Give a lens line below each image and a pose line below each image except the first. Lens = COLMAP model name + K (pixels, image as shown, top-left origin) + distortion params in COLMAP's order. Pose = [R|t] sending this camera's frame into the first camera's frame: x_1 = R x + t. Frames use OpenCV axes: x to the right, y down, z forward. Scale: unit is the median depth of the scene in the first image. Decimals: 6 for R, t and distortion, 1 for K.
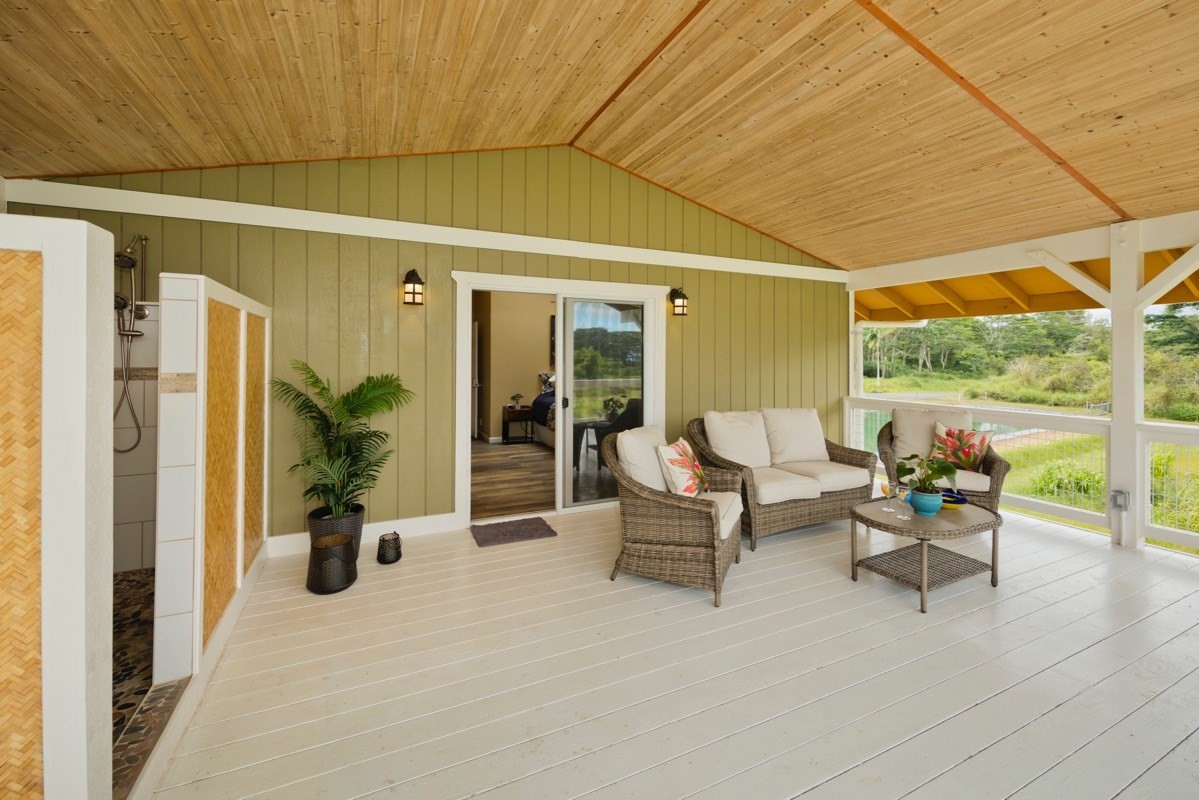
lens RADIAL K [[476.2, 0, 520.0], [0, 476.2, 358.8], [0, 0, 1]] dist [0.021879, -0.009368]
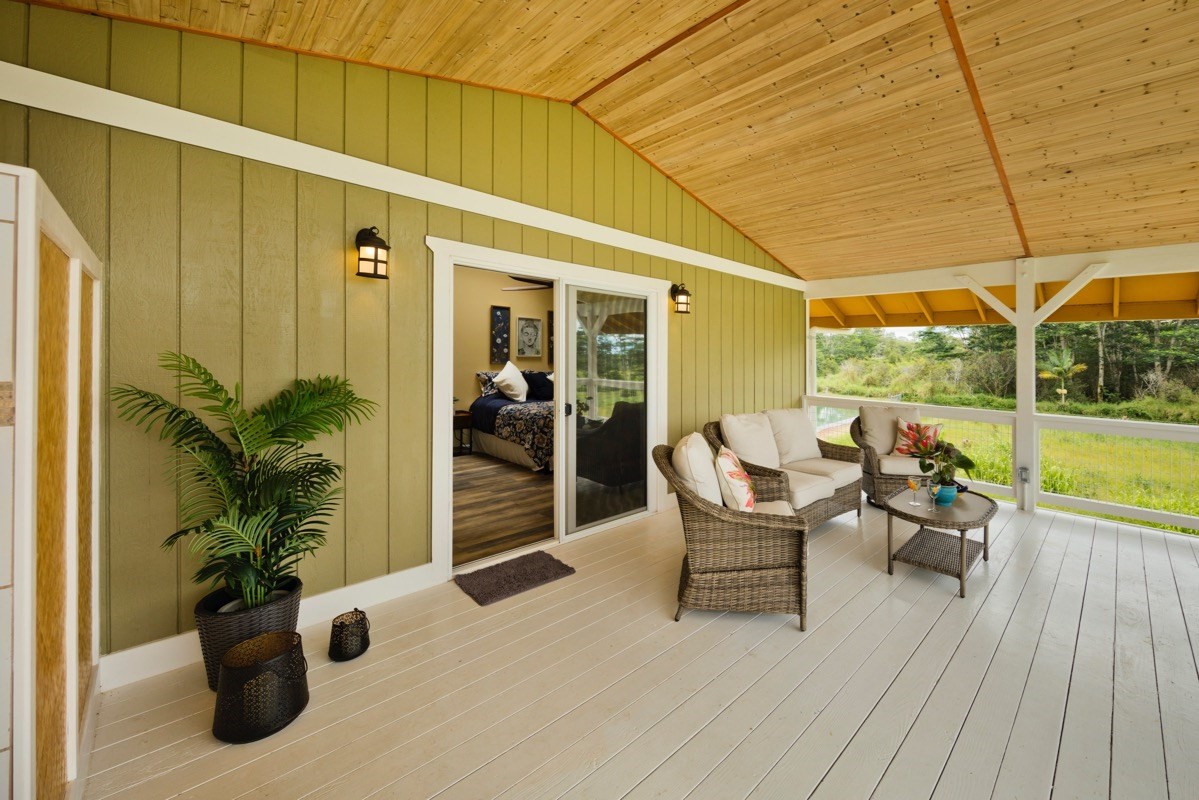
lens RADIAL K [[478.6, 0, 601.6], [0, 478.6, 361.4], [0, 0, 1]] dist [0.010443, -0.007894]
pose [[0.907160, 0.010712, 0.420648, -0.224111], [-0.015960, 0.999833, 0.008958, -0.001482], [-0.420482, -0.014840, 0.907179, 0.225795]]
